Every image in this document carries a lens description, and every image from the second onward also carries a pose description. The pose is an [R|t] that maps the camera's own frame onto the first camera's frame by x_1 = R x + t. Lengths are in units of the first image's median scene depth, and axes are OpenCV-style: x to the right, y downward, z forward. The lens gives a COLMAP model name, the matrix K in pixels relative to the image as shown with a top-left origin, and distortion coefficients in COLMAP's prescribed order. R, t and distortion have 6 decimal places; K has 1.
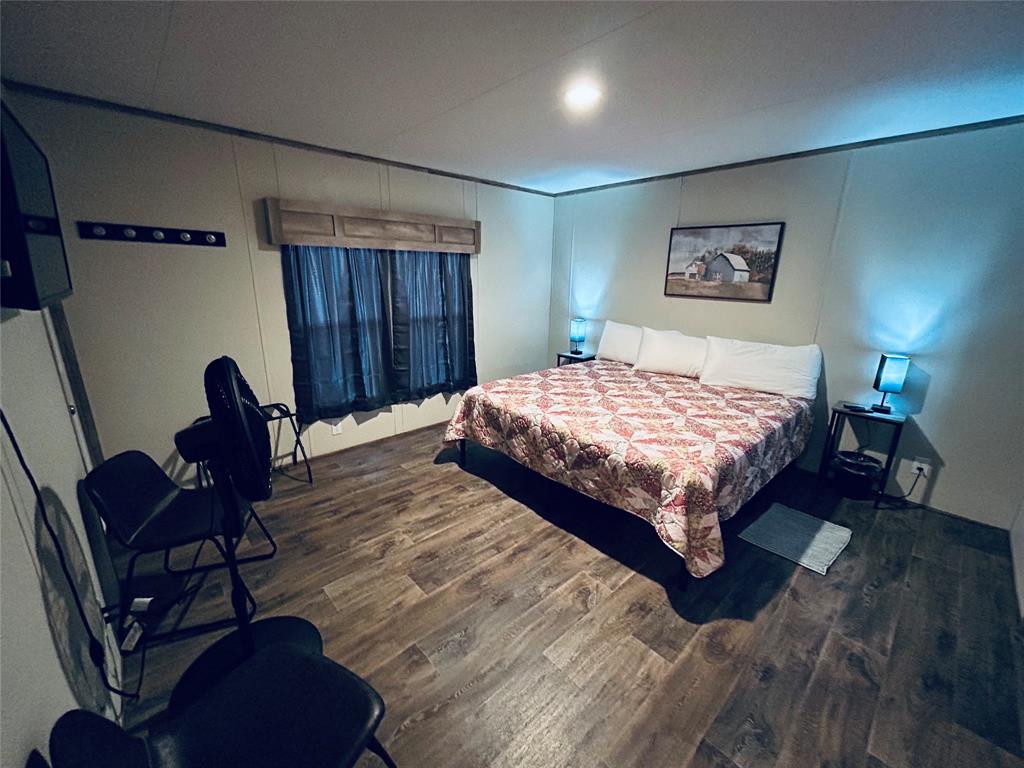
lens RADIAL K [[413.2, 0, 512.8], [0, 413.2, 383.6], [0, 0, 1]] dist [0.001538, 0.000094]
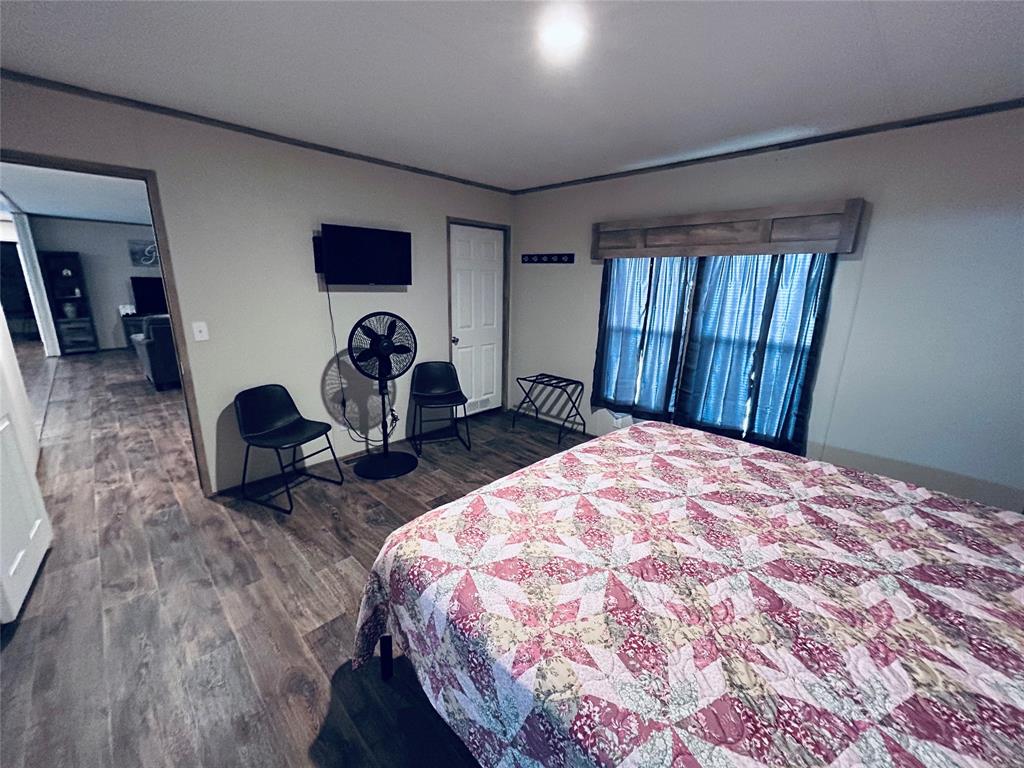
lens RADIAL K [[413.2, 0, 509.0], [0, 413.2, 379.2], [0, 0, 1]] dist [0.001538, 0.000094]
pose [[0.042026, 0.221486, -0.974258, 0.770517], [-0.281435, 0.938258, 0.201162, -0.174741], [0.958659, 0.265737, 0.101765, 0.734224]]
